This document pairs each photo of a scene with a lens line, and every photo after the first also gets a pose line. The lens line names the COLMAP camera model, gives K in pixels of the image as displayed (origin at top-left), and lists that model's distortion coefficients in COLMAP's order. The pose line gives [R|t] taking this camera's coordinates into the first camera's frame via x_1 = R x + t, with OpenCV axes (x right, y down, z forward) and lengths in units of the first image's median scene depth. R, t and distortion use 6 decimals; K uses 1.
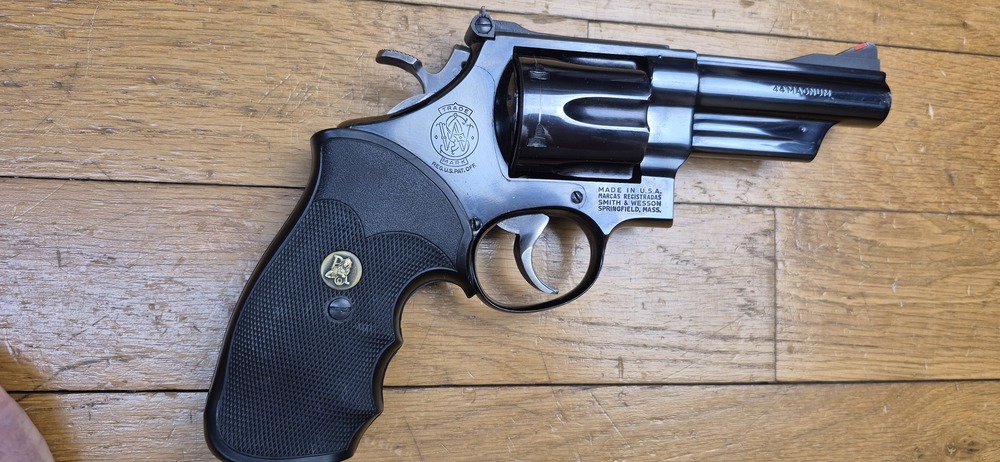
lens RADIAL K [[853.1, 0, 512.3], [0, 853.1, 217.5], [0, 0, 1]] dist [0.046327, -0.150980]
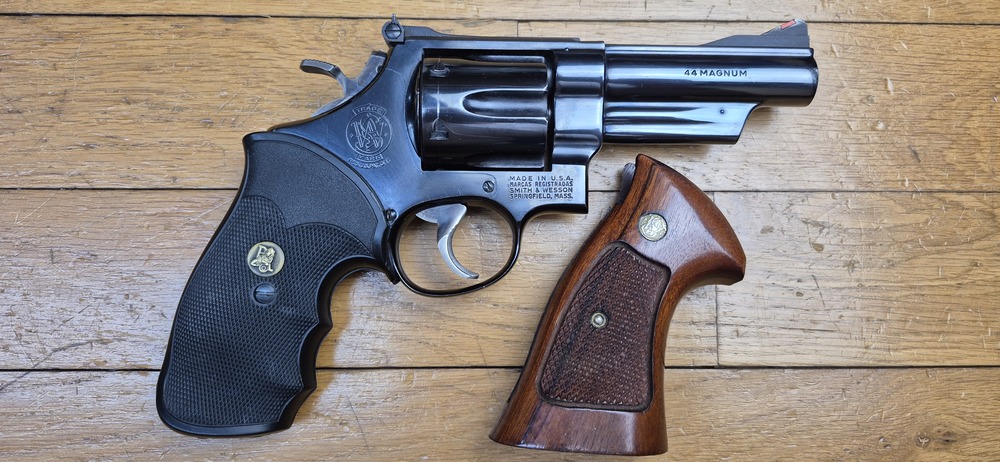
lens RADIAL K [[853.1, 0, 512.3], [0, 853.1, 217.5], [0, 0, 1]] dist [0.046327, -0.150980]
pose [[0.980479, -0.035364, -0.193419, 0.303060], [0.030581, 0.999149, -0.027662, 0.043954], [0.194233, 0.021207, 0.980726, -0.029493]]
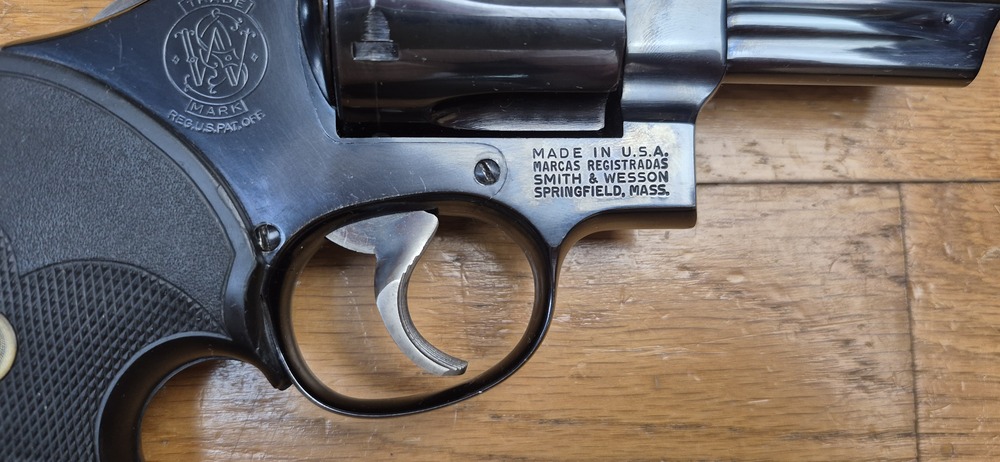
lens RADIAL K [[747.7, 0, 495.2], [0, 747.7, 227.3], [0, 0, 1]] dist [0.050335, -0.100855]
pose [[0.990558, -0.054229, -0.125915, 0.129870], [0.049968, 0.998074, -0.036758, 0.022994], [0.127666, 0.030120, 0.991360, 0.573565]]
